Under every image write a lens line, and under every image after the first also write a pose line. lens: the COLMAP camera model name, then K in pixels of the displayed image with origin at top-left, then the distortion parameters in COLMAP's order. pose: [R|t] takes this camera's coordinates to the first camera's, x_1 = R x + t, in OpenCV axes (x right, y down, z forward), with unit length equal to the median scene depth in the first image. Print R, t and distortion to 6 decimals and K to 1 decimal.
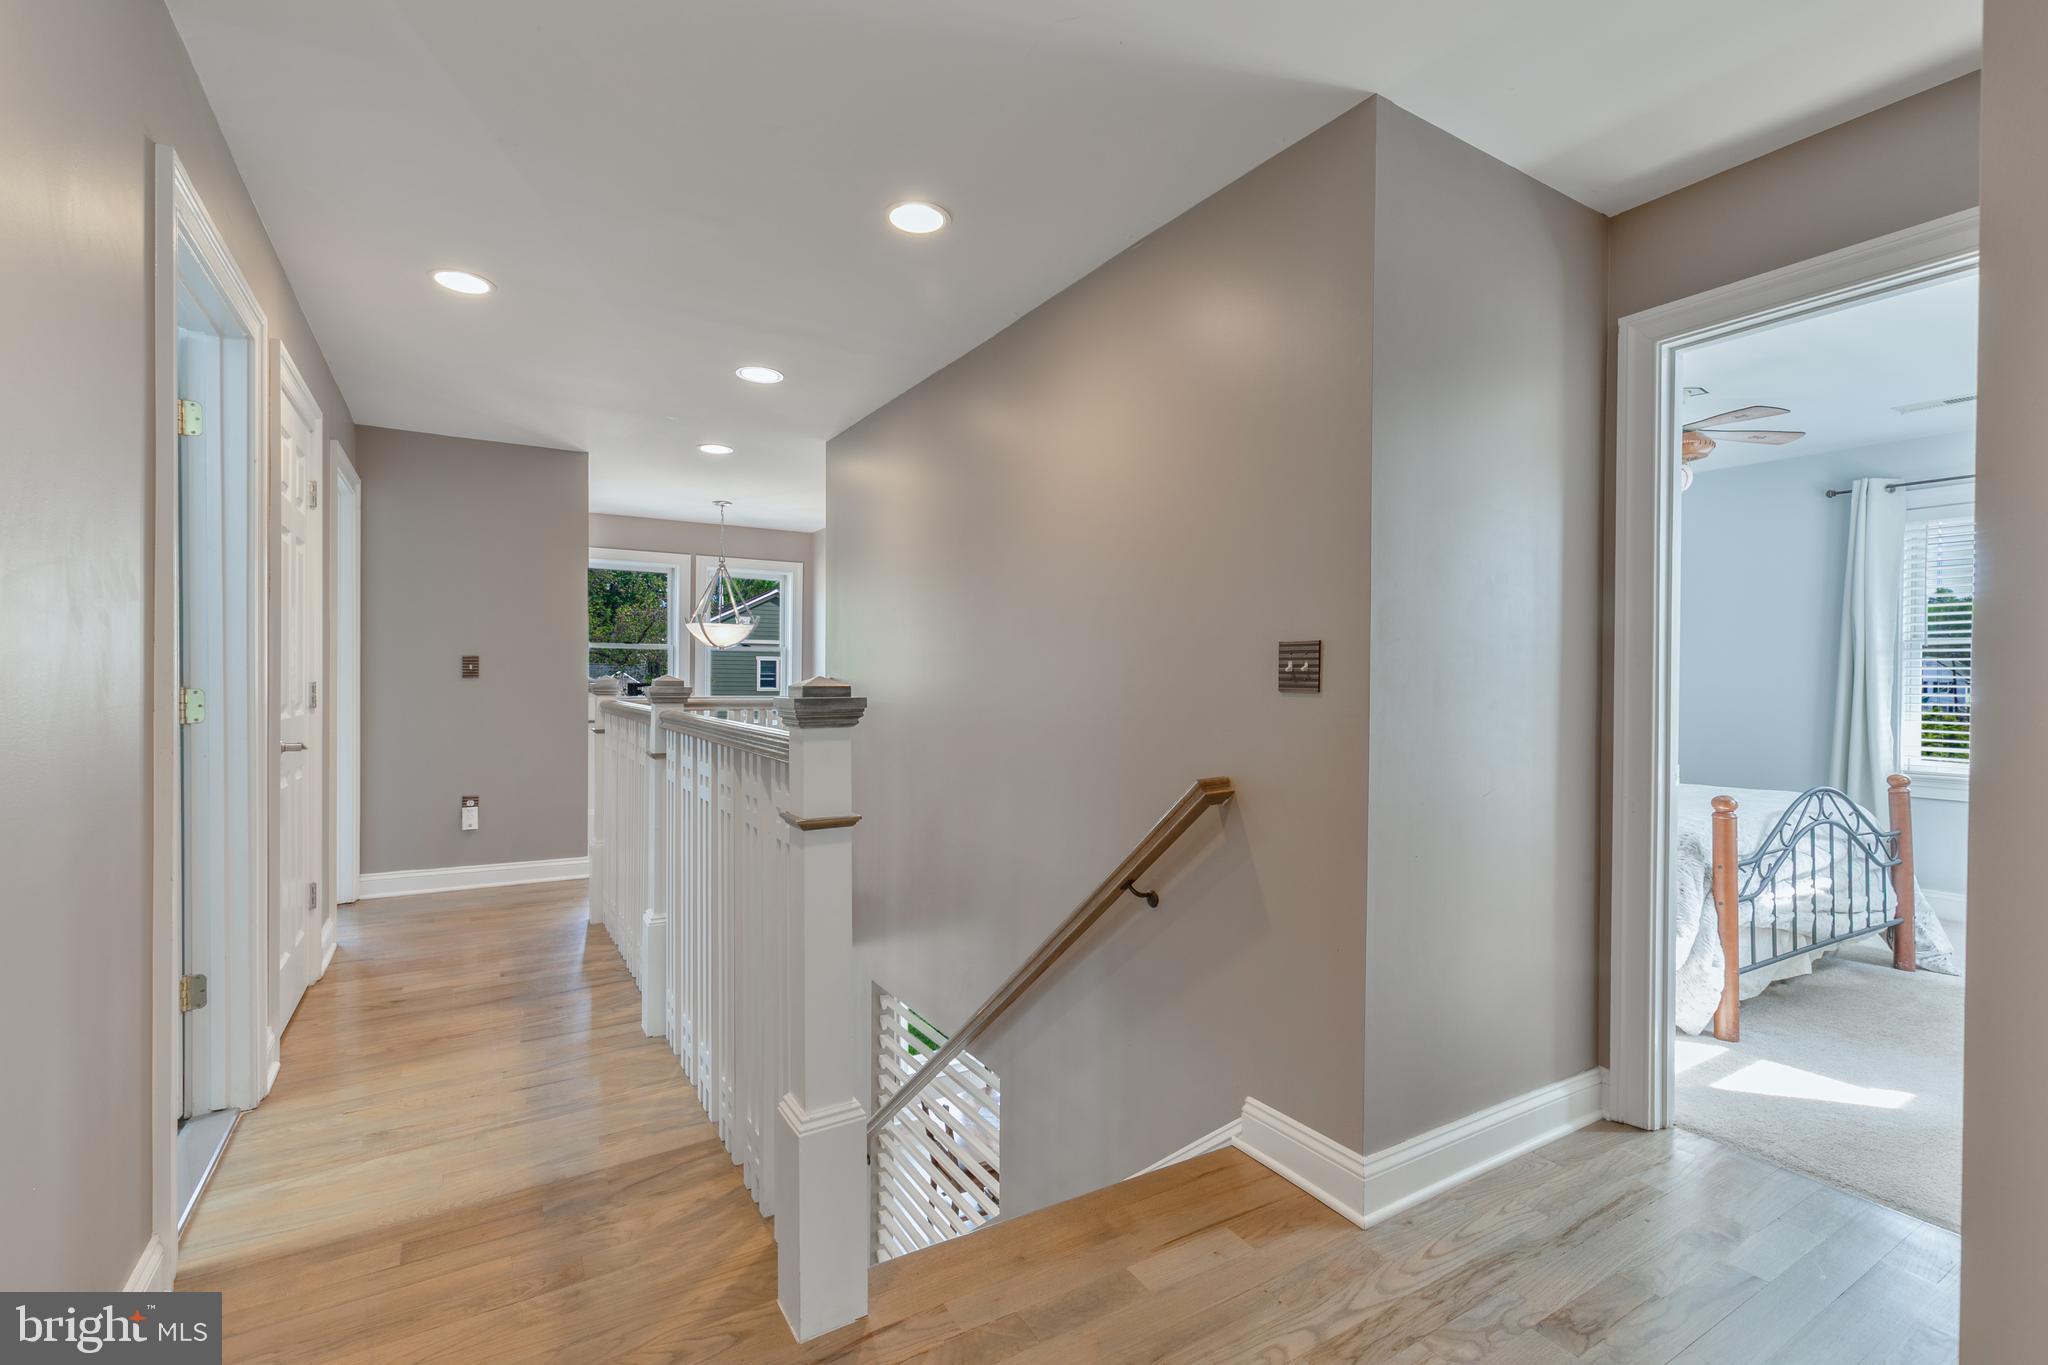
lens RADIAL K [[921.6, 0, 1027.7], [0, 921.6, 684.2], [0, 0, 1]] dist [0.003800, -0.000493]
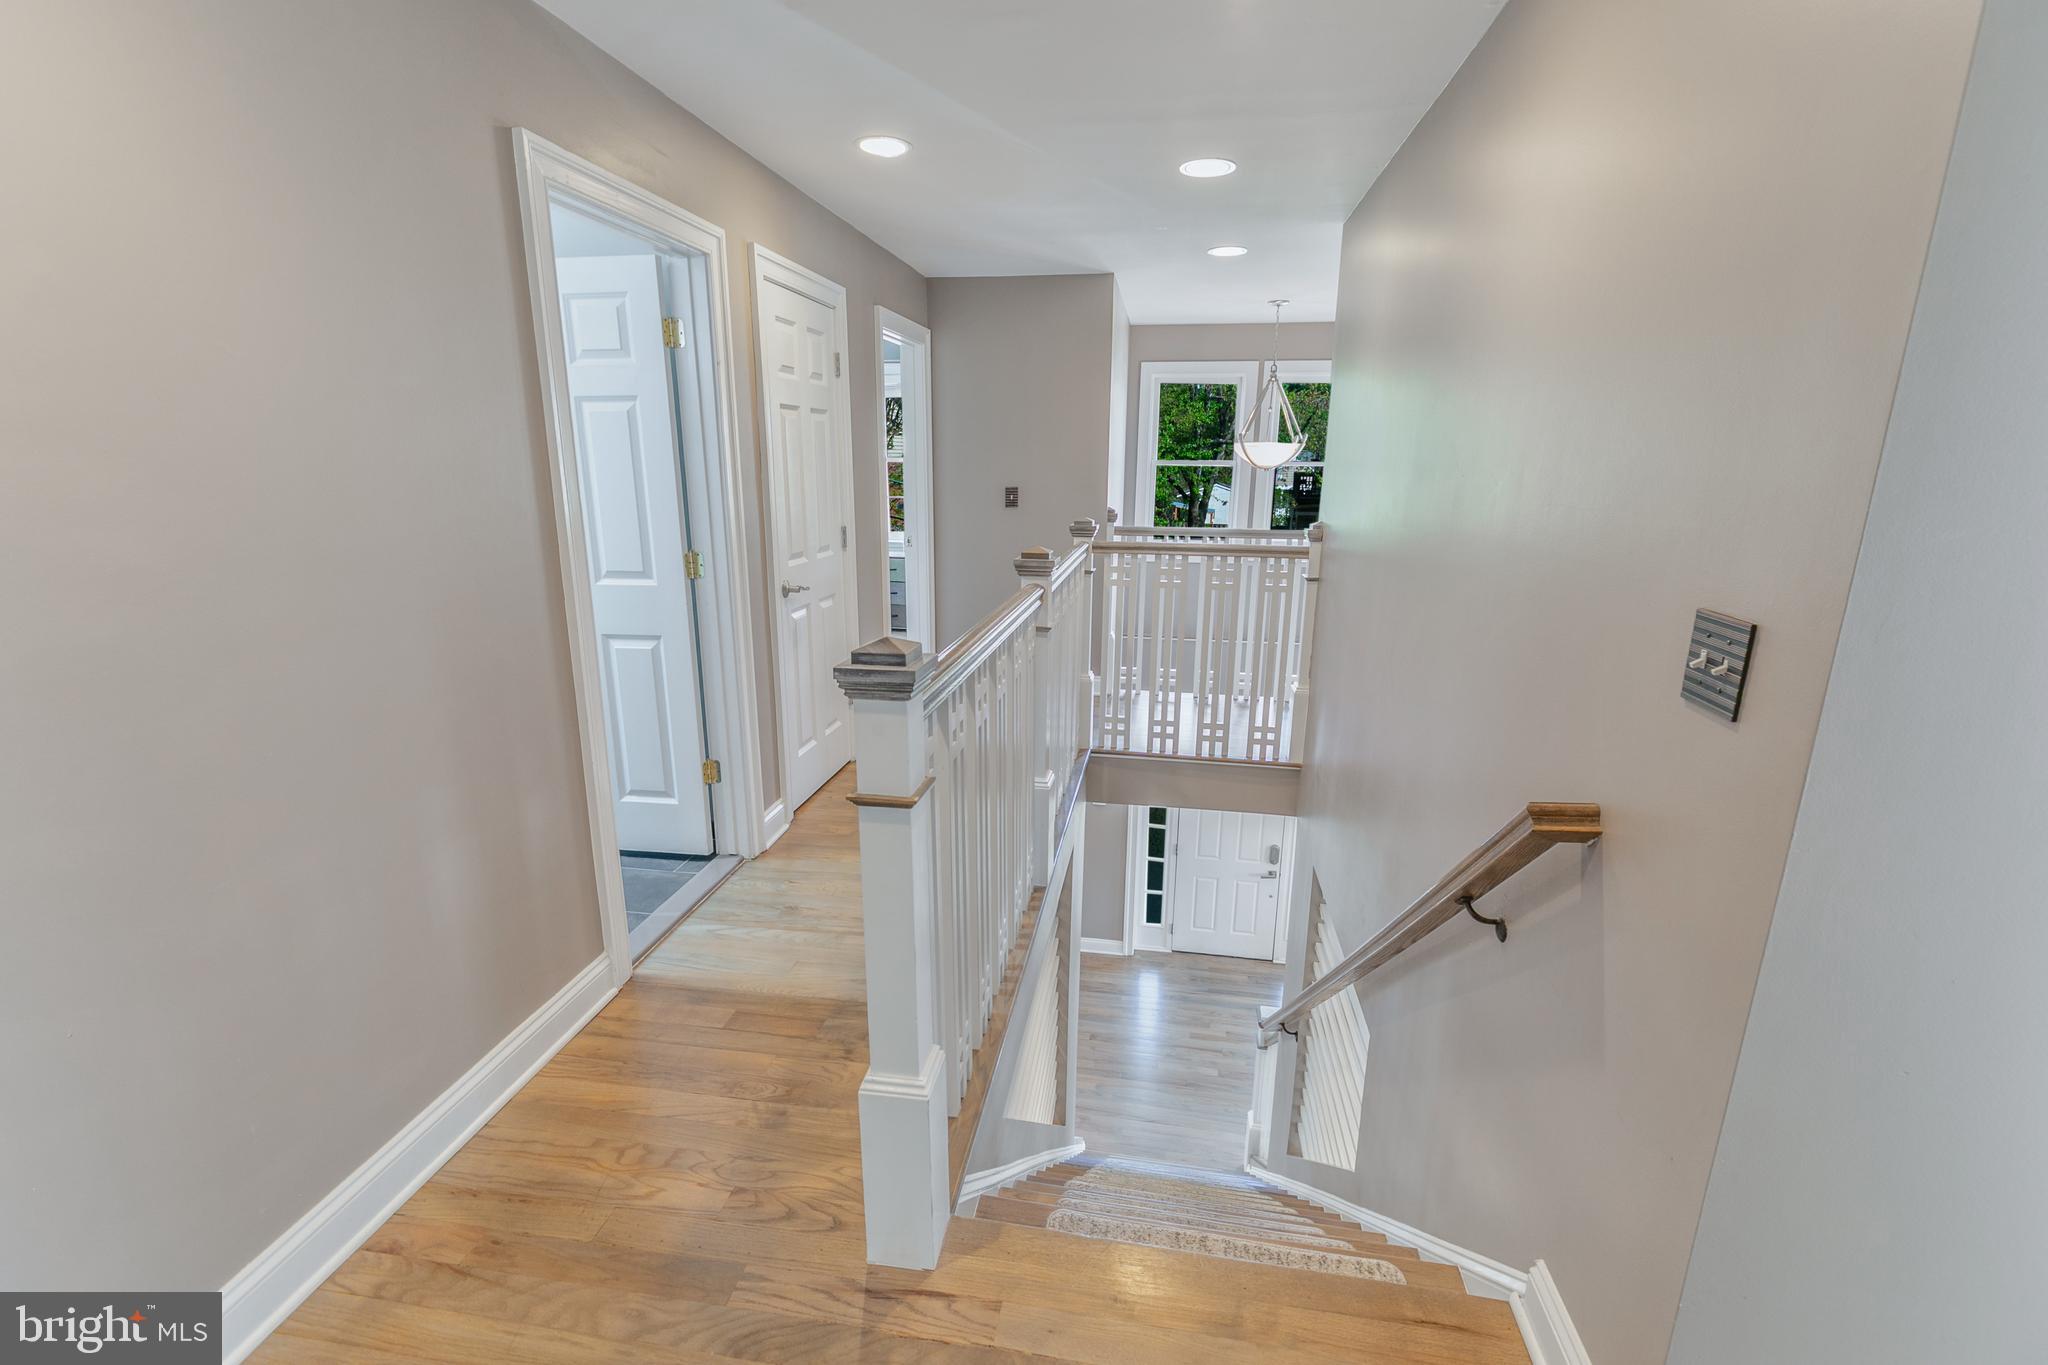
lens RADIAL K [[921.6, 0, 1031.2], [0, 921.6, 686.6], [0, 0, 1]] dist [0.003800, -0.000493]
pose [[0.751311, 0.161809, -0.639804, 0.320713], [-0.005439, 0.970962, 0.239173, -0.124575], [0.659926, -0.176214, 0.730374, 0.323717]]
